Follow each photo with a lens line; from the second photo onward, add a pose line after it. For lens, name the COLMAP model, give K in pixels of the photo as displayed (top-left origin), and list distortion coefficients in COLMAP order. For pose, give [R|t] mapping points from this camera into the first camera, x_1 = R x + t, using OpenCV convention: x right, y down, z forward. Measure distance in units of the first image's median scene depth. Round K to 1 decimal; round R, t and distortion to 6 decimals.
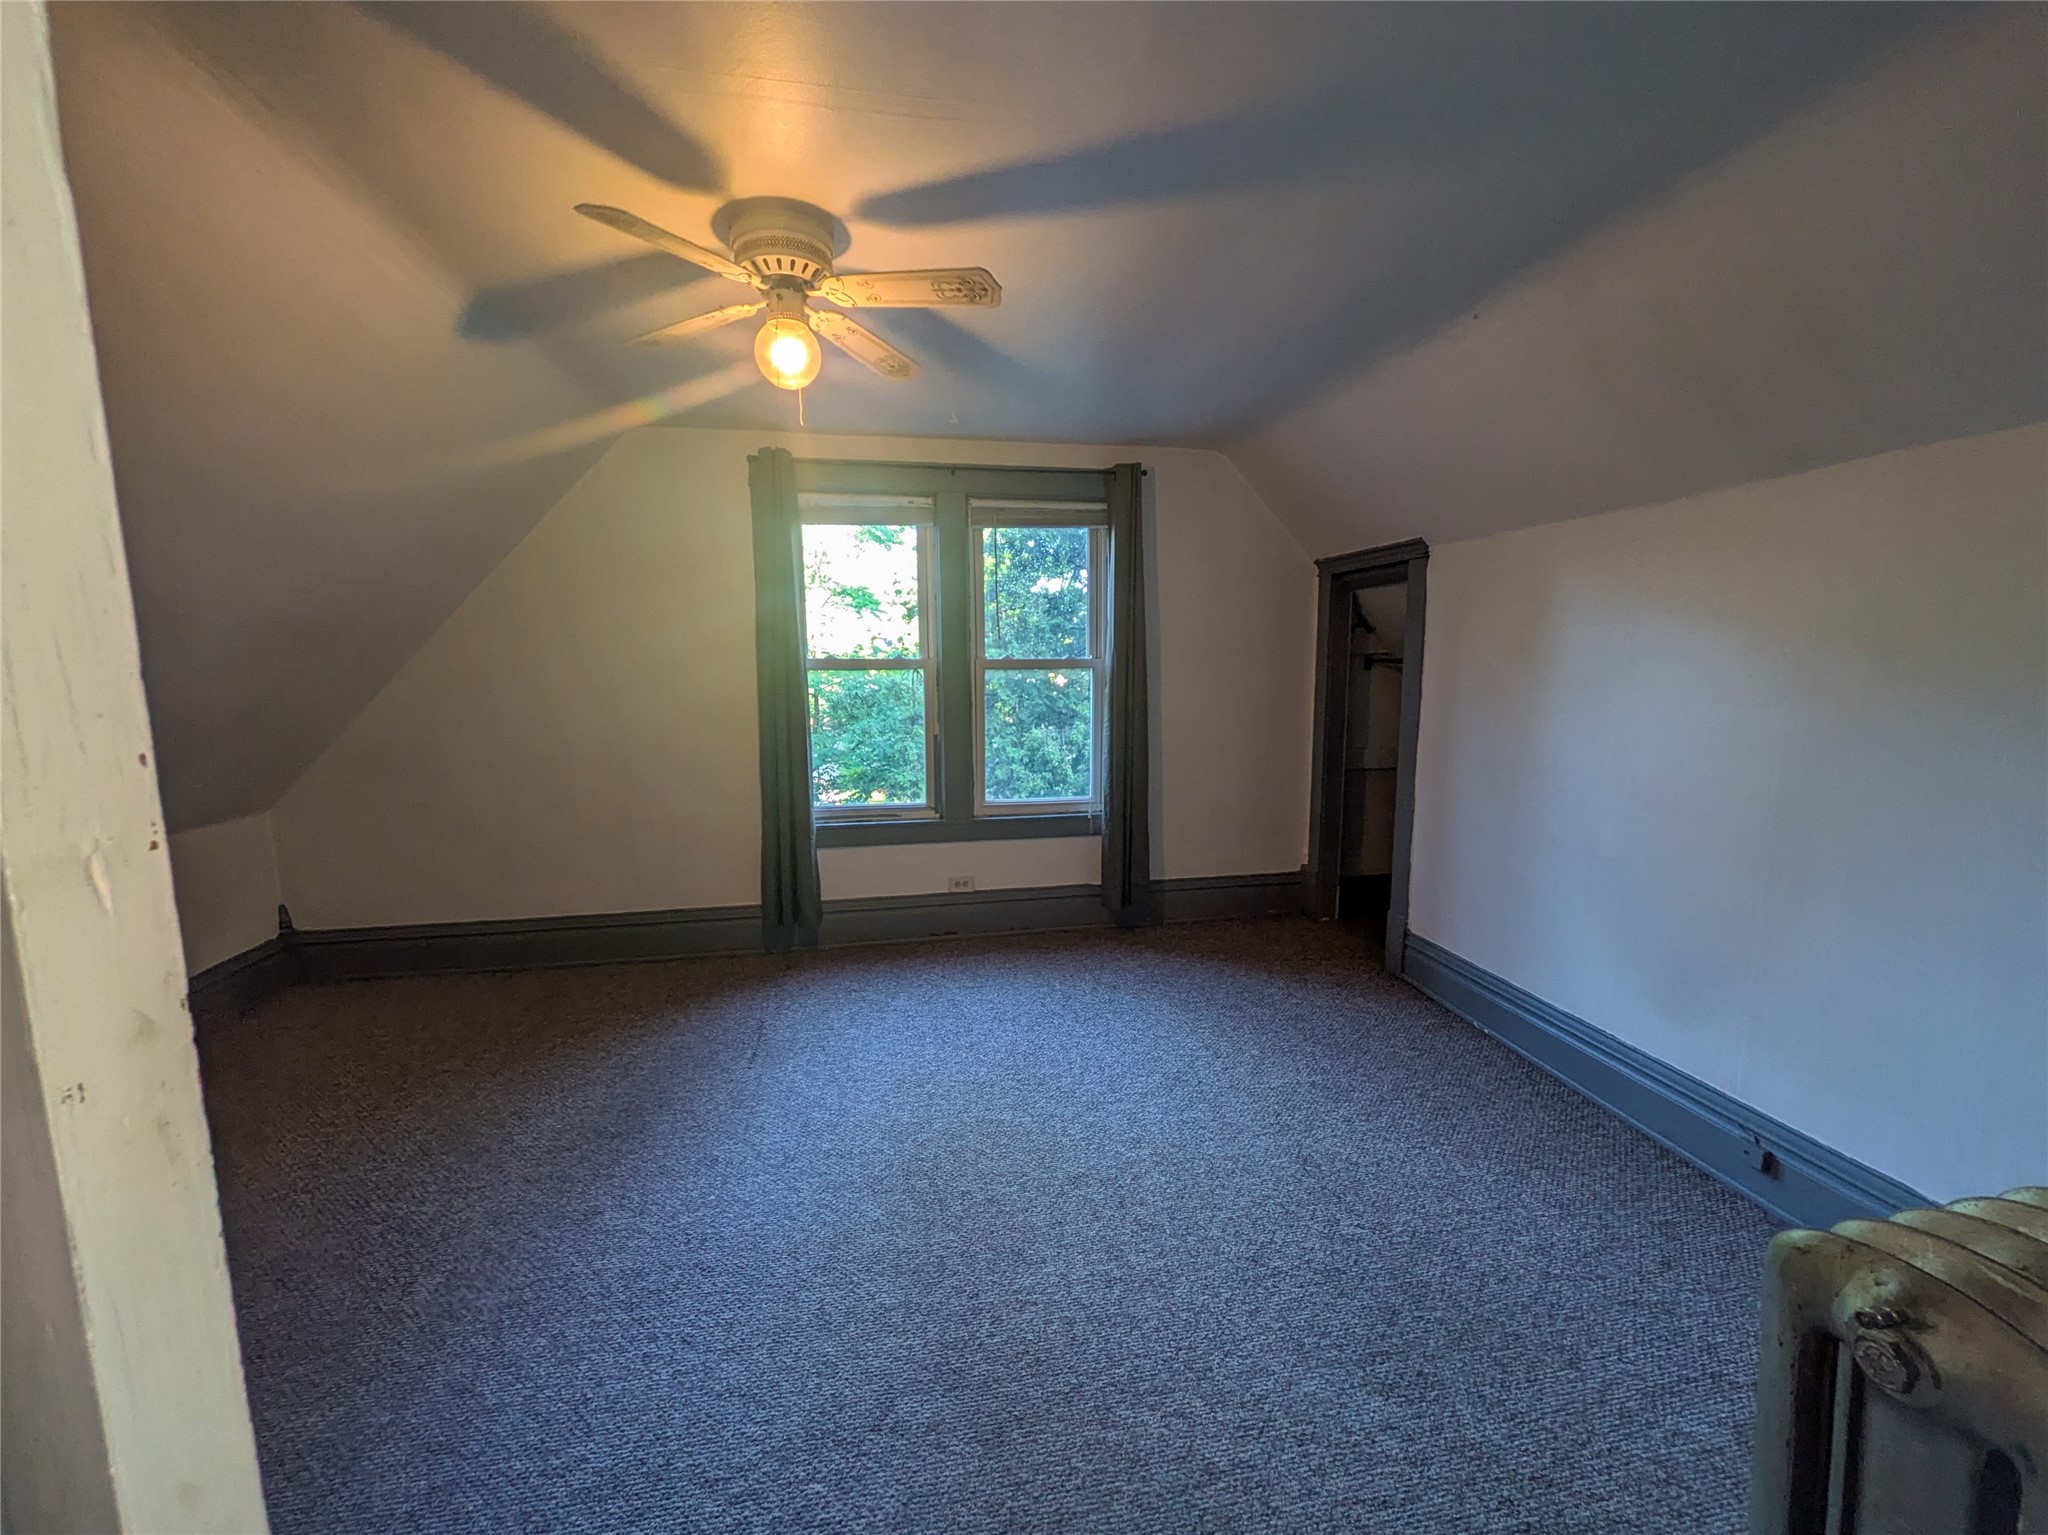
lens RADIAL K [[813.3, 0, 1028.7], [0, 813.3, 760.3], [0, 0, 1]] dist [-0.000185, -0.000071]
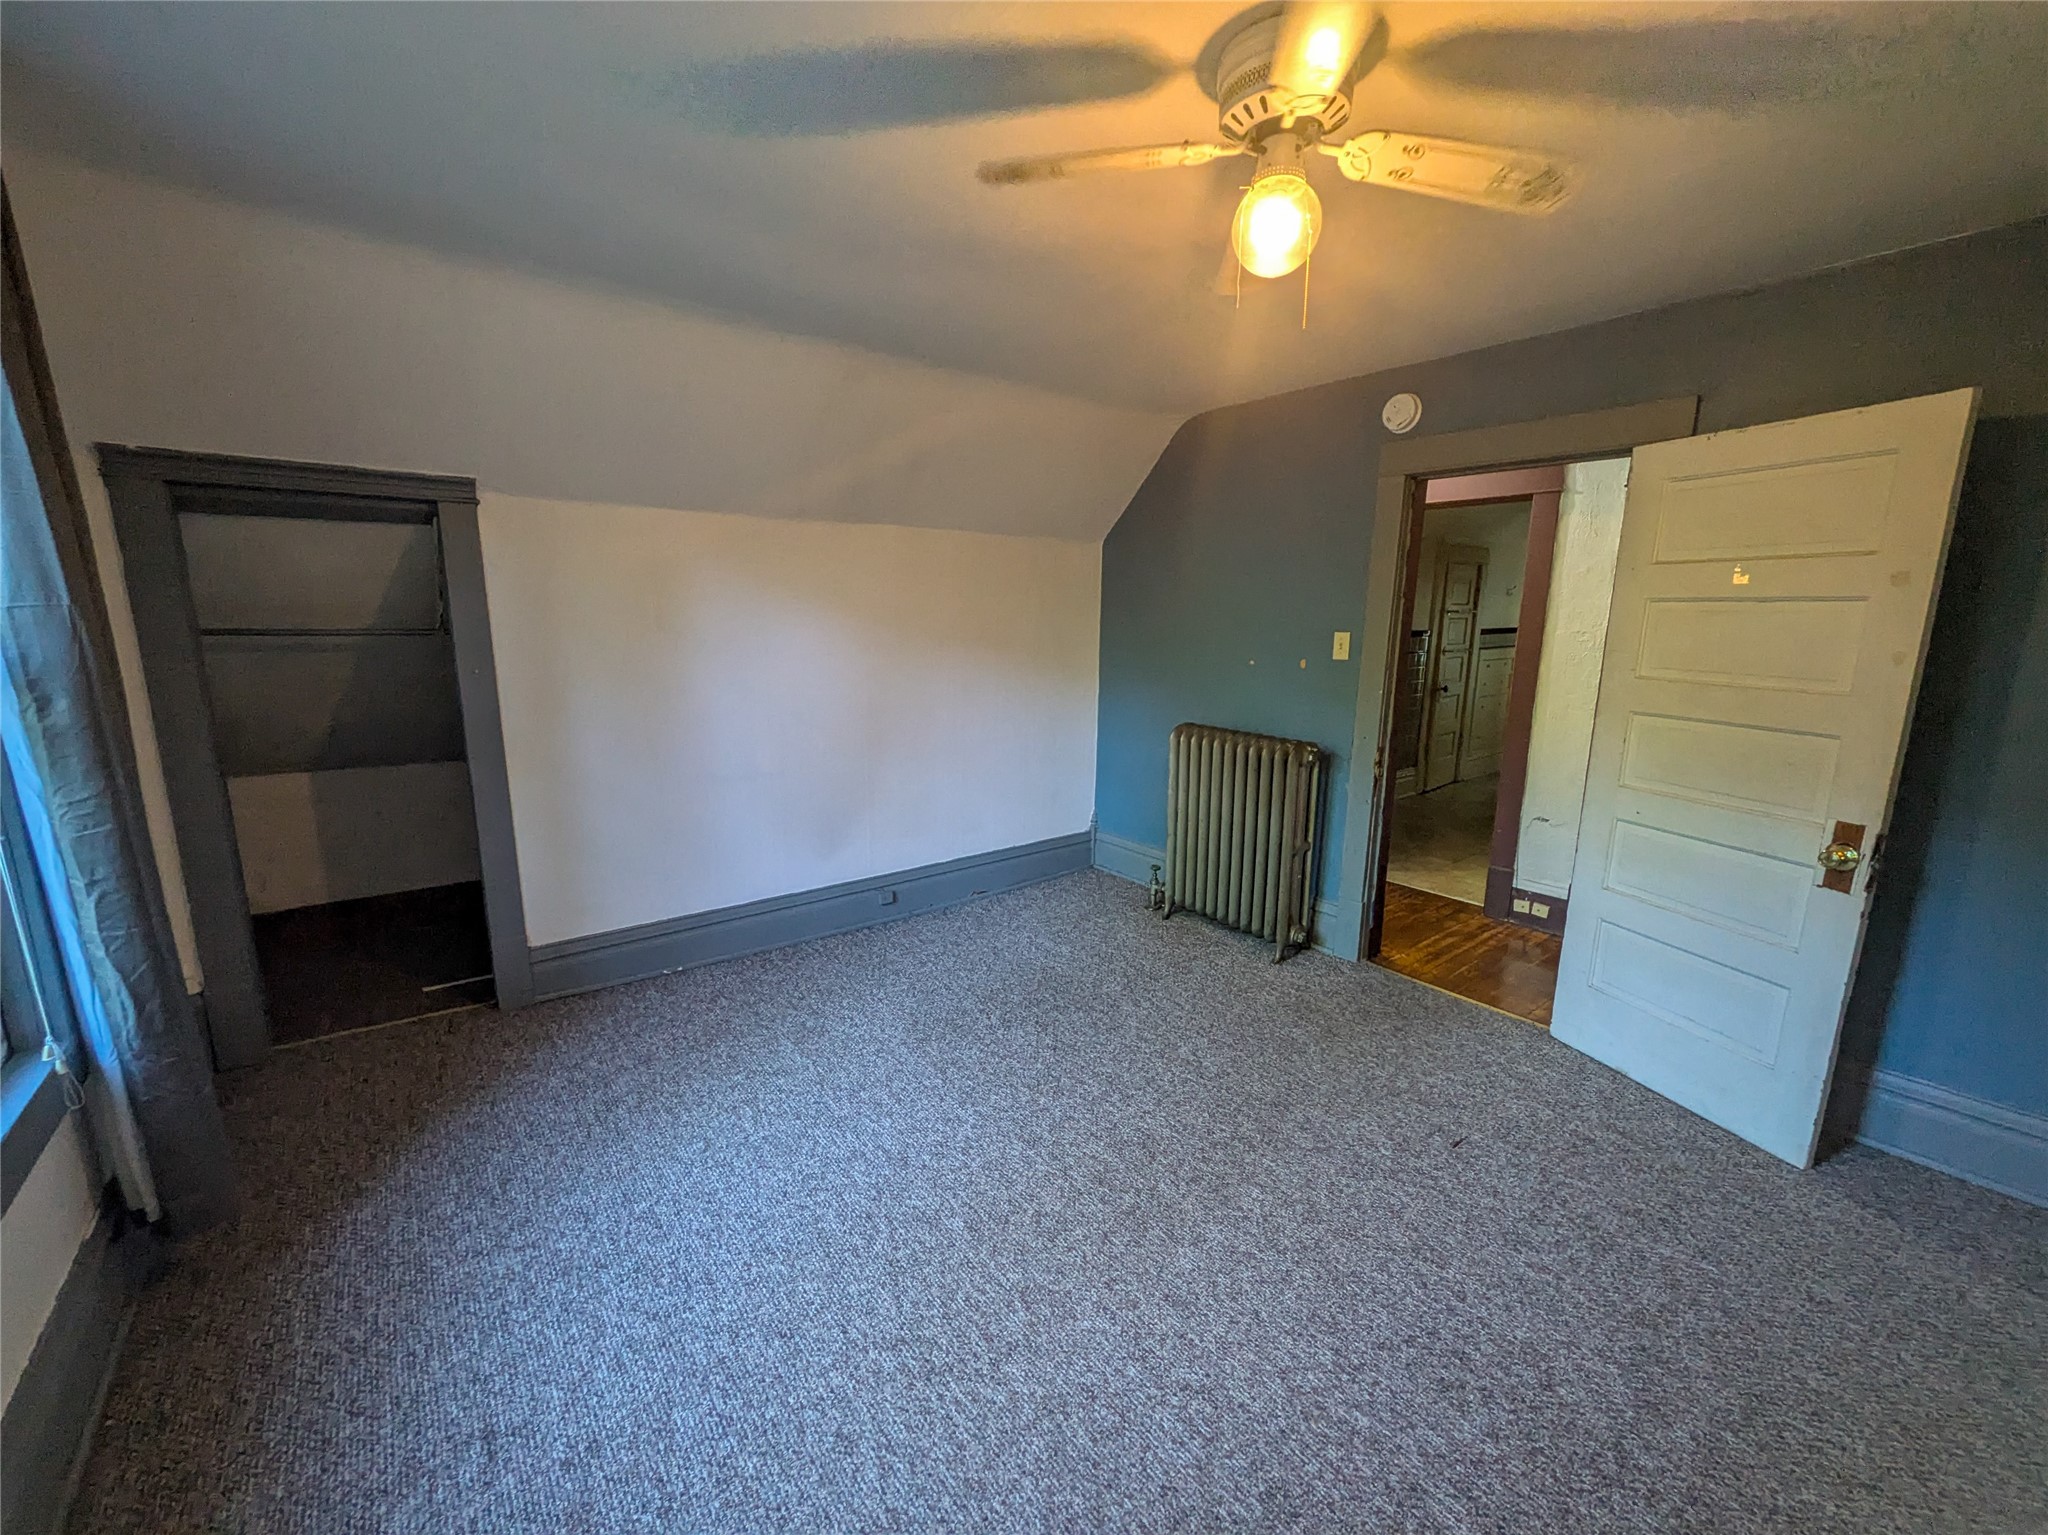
lens RADIAL K [[813.3, 0, 1024.1], [0, 813.3, 767.8], [0, 0, 1]] dist [-0.000185, -0.000071]
pose [[-0.455599, -0.157484, 0.876144, -0.545189], [0.109963, 0.966732, 0.230948, -0.127769], [-0.883367, 0.201563, -0.423125, 0.960164]]
